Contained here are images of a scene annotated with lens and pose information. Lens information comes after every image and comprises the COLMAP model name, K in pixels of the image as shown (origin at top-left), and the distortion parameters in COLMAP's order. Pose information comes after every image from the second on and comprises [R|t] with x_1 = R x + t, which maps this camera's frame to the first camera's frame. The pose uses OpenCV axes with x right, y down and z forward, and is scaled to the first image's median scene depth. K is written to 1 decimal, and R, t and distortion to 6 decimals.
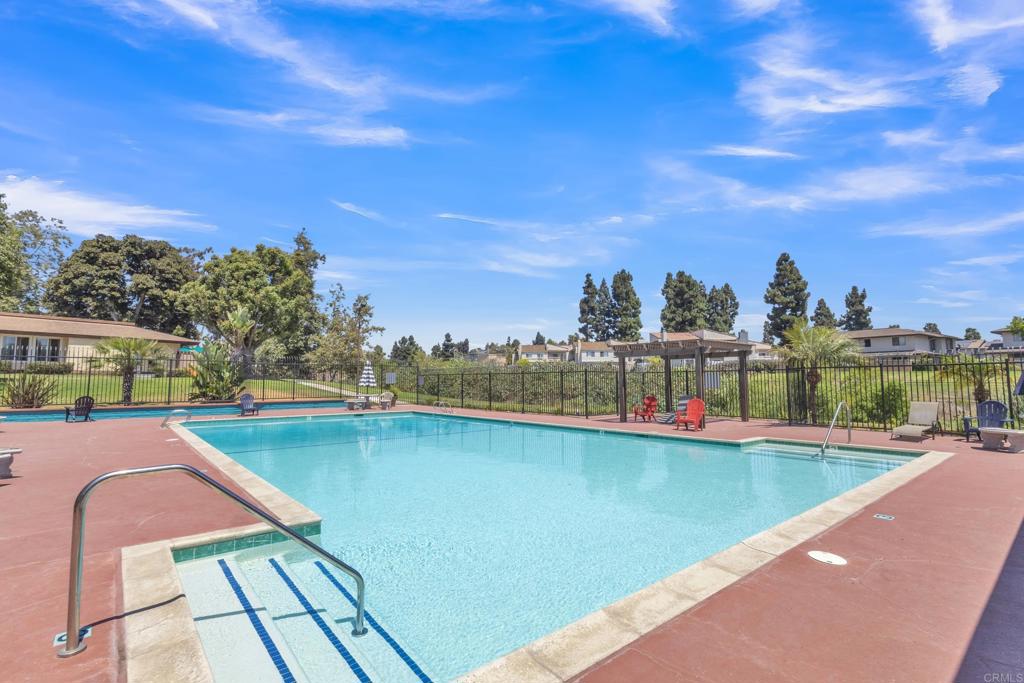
lens RADIAL K [[487.4, 0, 504.6], [0, 487.4, 333.8], [0, 0, 1]] dist [-0.000087, 0.001908]
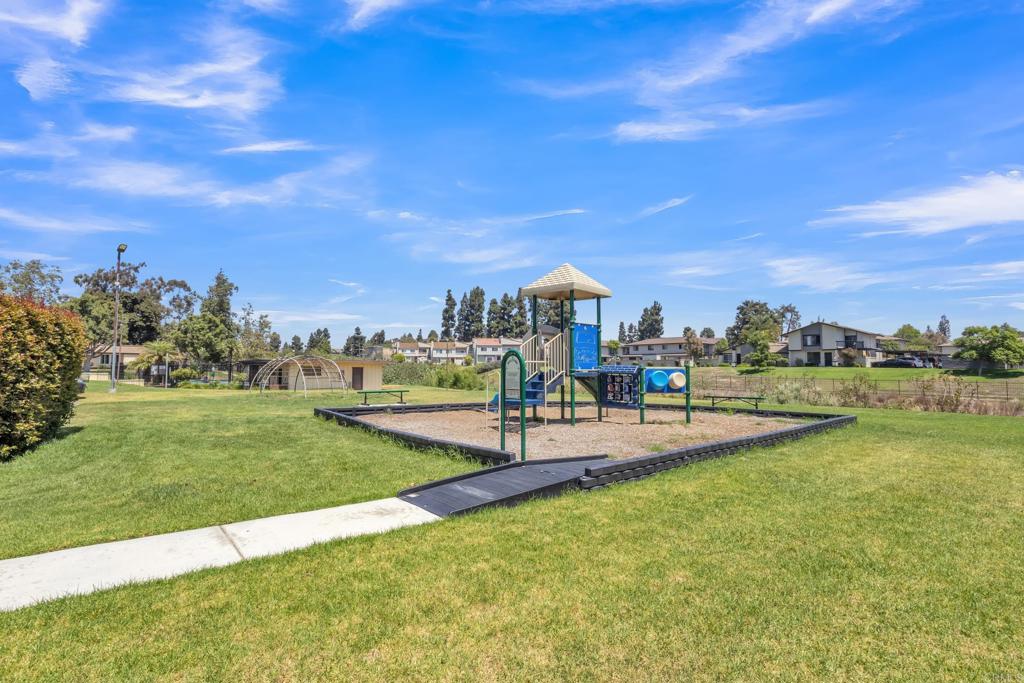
lens RADIAL K [[527.2, 0, 512.0], [0, 527.2, 341.5], [0, 0, 1]] dist [-0.000054, -0.000138]
pose [[0.993749, 0.010342, 0.111157, 0.184023], [-0.015374, 0.998891, 0.044508, -0.049587], [-0.110573, -0.045938, 0.992806, -0.450656]]
